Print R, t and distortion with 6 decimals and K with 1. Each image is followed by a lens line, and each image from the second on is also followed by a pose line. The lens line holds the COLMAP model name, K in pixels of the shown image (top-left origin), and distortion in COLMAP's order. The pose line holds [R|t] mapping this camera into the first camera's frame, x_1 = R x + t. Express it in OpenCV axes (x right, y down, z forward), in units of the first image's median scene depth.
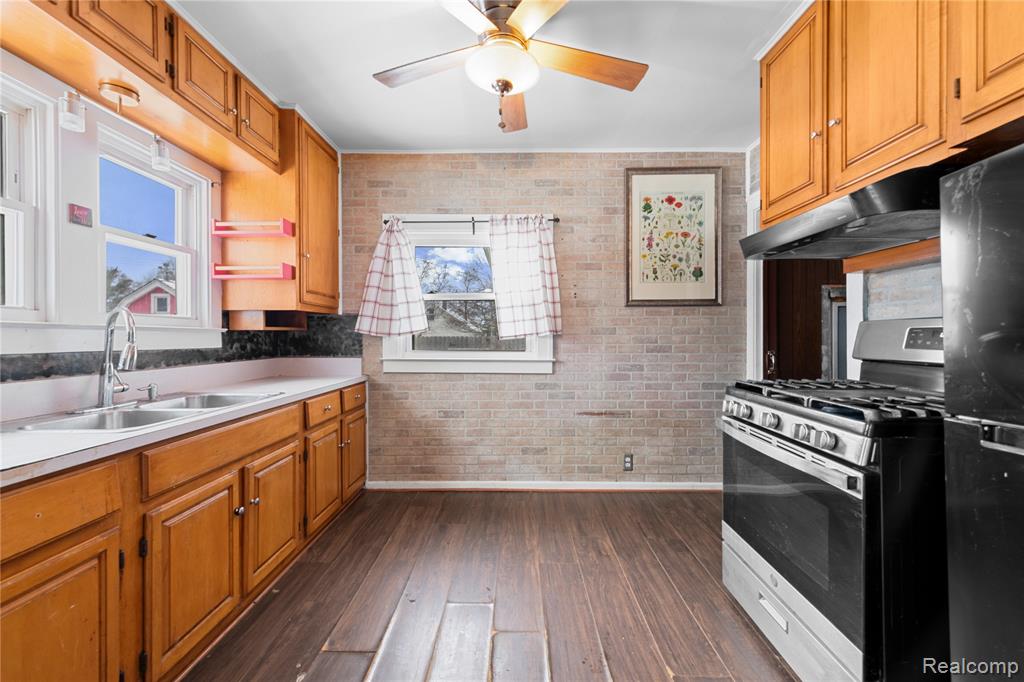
lens RADIAL K [[410.4, 0, 514.7], [0, 410.4, 334.0], [0, 0, 1]] dist [0.014337, -0.000153]
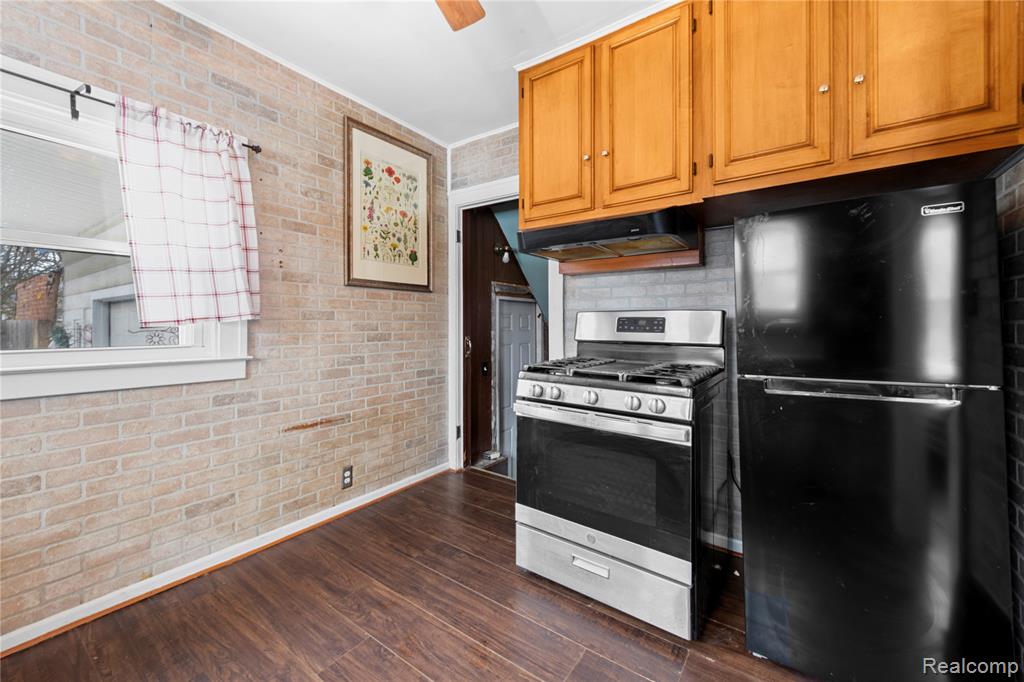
lens RADIAL K [[410.8, 0, 512.9], [0, 410.8, 320.3], [0, 0, 1]] dist [0.008297, -0.000541]
pose [[0.567687, 0.009989, 0.823184, -0.210991], [-0.008450, 0.999944, -0.006307, 0.003781], [-0.823201, -0.003376, 0.567740, 0.267460]]
